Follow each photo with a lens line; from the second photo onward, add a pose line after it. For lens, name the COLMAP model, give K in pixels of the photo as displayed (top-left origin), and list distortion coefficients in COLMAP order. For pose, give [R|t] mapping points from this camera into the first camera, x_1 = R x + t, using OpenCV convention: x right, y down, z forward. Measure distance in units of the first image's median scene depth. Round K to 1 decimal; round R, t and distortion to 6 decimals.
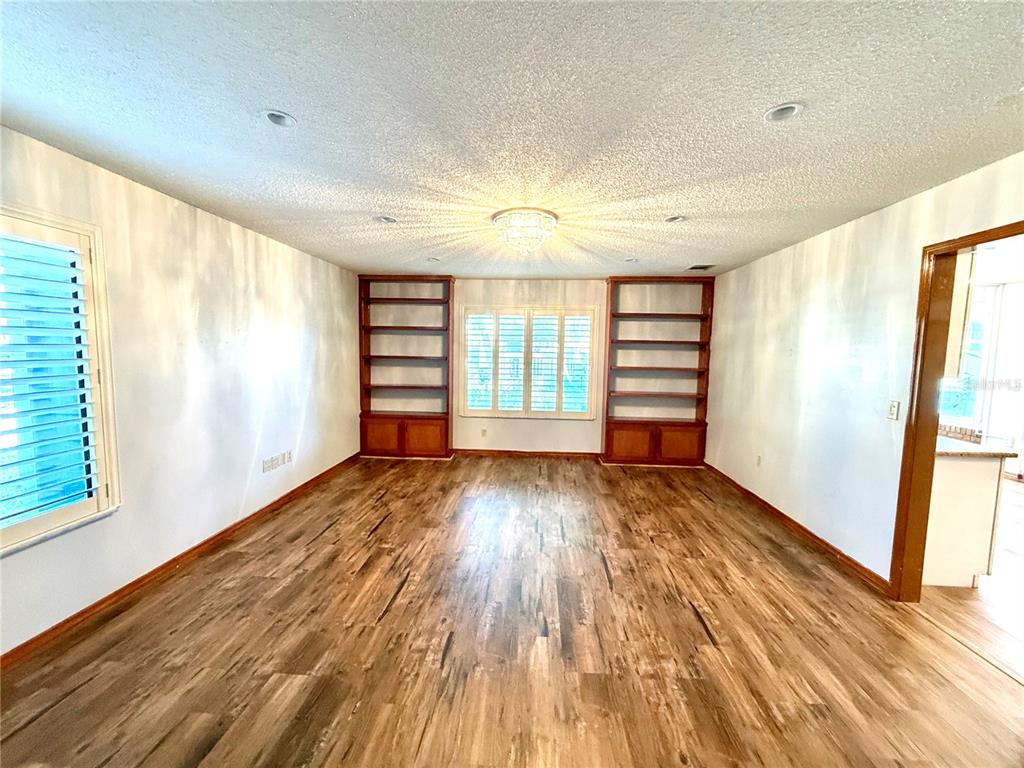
lens RADIAL K [[407.4, 0, 507.5], [0, 407.4, 385.0], [0, 0, 1]] dist [-0.001927, 0.000573]
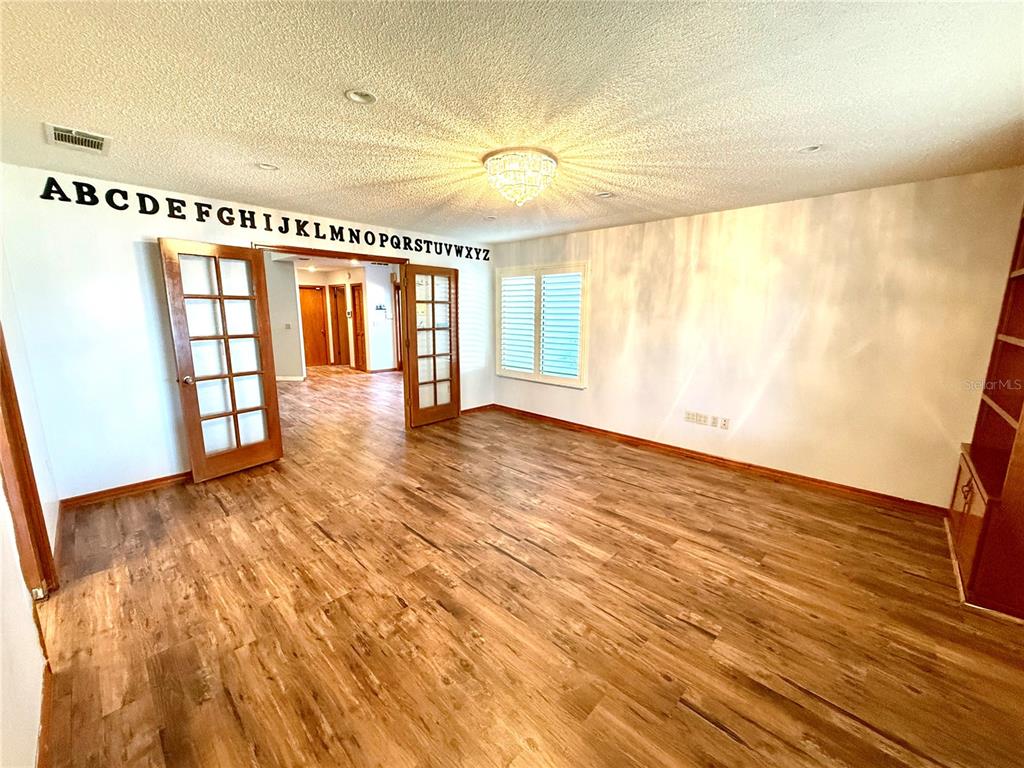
lens RADIAL K [[407.4, 0, 510.0], [0, 407.4, 385.3], [0, 0, 1]] dist [-0.001927, 0.000573]
pose [[-0.636411, 0.122290, -0.761594, 0.790715], [-0.082599, 0.970871, 0.224916, -0.142602], [0.766915, 0.206046, -0.607772, 1.641738]]
